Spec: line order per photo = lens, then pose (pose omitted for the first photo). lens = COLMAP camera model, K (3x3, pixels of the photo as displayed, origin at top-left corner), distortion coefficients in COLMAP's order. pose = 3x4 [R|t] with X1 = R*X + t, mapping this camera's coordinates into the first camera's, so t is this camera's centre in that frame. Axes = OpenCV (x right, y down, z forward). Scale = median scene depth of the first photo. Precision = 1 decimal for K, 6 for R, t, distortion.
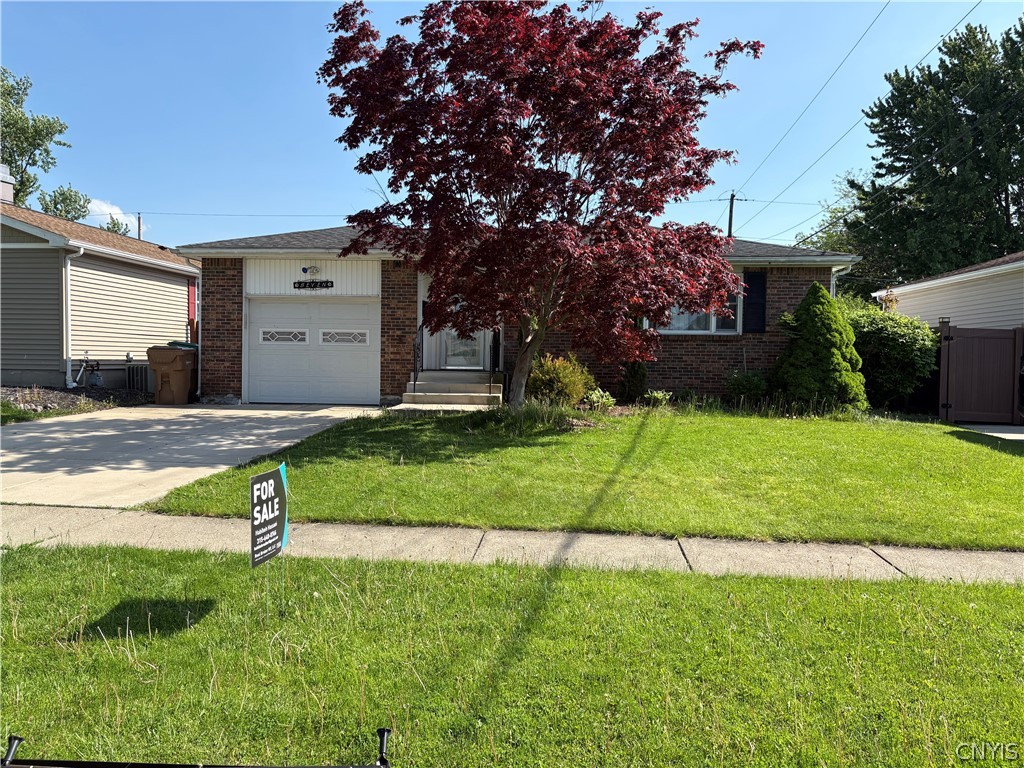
lens RADIAL K [[782.8, 0, 513.4], [0, 782.8, 378.0], [0, 0, 1]] dist [0.031683, -0.040916]
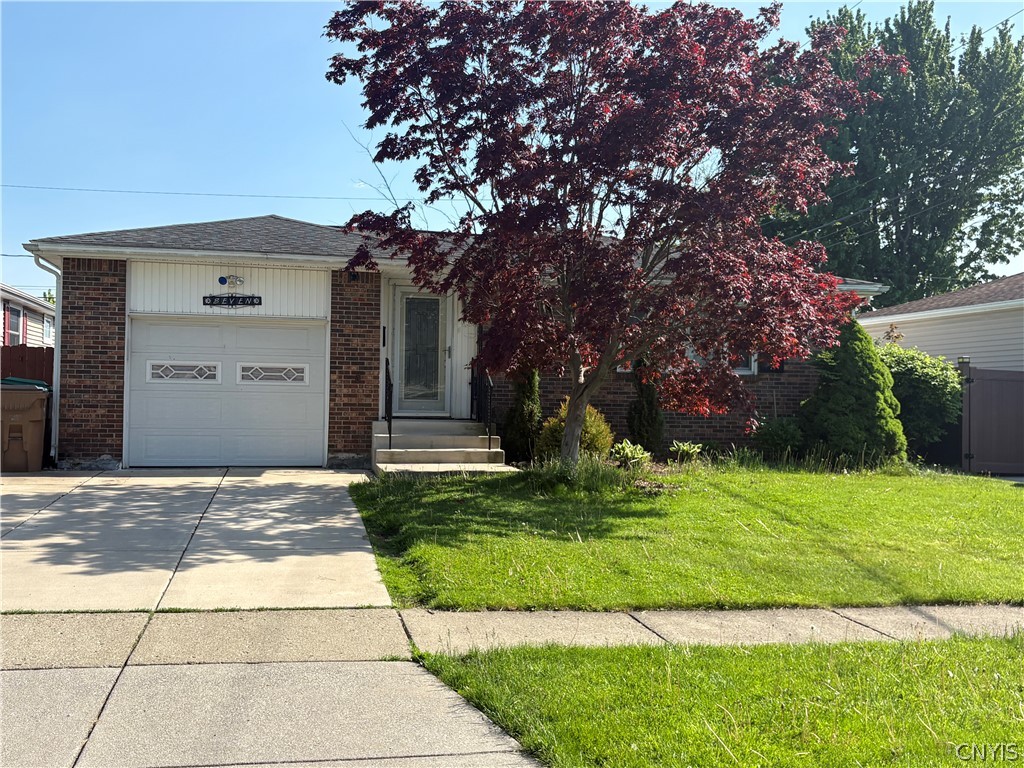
lens RADIAL K [[1080.2, 0, 510.0], [0, 1080.2, 385.6], [0, 0, 1]] dist [0.050702, 0.000000]
pose [[0.954987, 0.004313, 0.296615, -0.312898], [0.005828, 0.999428, -0.033297, -0.006443], [-0.296589, 0.033527, 0.954417, -0.023786]]
